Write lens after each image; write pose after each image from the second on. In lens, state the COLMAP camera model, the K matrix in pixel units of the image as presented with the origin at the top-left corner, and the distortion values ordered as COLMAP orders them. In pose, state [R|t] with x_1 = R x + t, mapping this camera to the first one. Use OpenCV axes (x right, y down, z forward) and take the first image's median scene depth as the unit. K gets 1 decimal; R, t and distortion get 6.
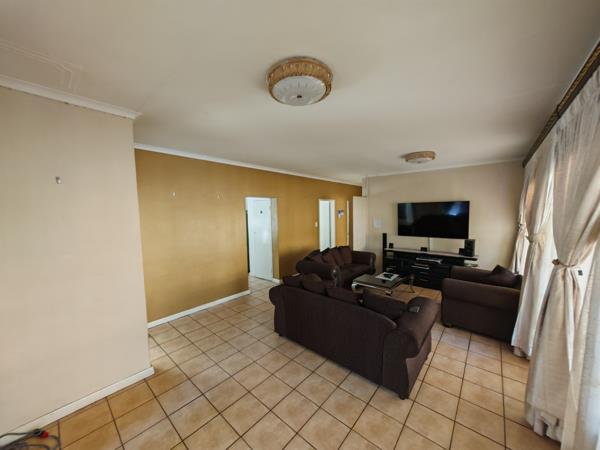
lens RADIAL K [[223.7, 0, 298.1], [0, 223.7, 226.0], [0, 0, 1]] dist [-0.001831, 0.000065]
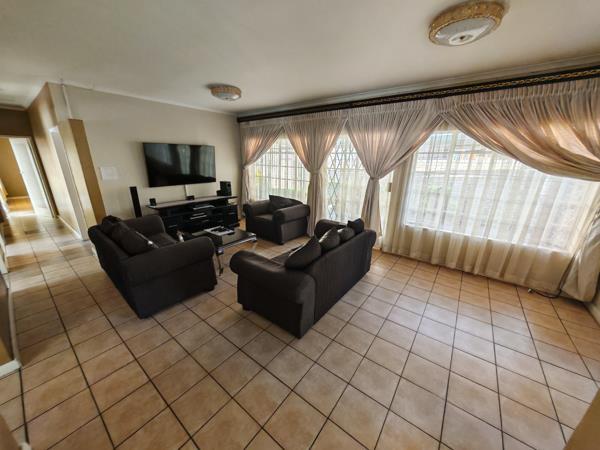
lens RADIAL K [[225.3, 0, 294.0], [0, 225.3, 229.2], [0, 0, 1]] dist [-0.001126, -0.000154]
pose [[-0.063063, -0.291953, 0.954351, -0.418728], [0.051084, 0.954057, 0.295238, -0.028037], [-0.996701, 0.067371, -0.045251, 0.660032]]
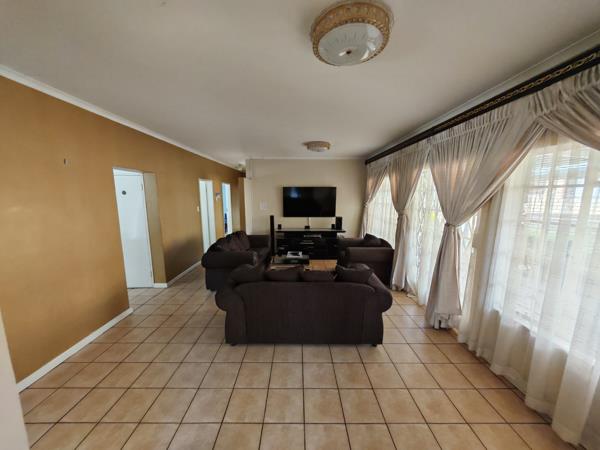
lens RADIAL K [[223.7, 0, 298.1], [0, 223.7, 226.0], [0, 0, 1]] dist [-0.001831, 0.000065]
pose [[0.749831, -0.078221, 0.656990, -0.258422], [0.031115, 0.996057, 0.083079, -0.002152], [-0.660898, -0.041853, 0.749308, 0.160820]]
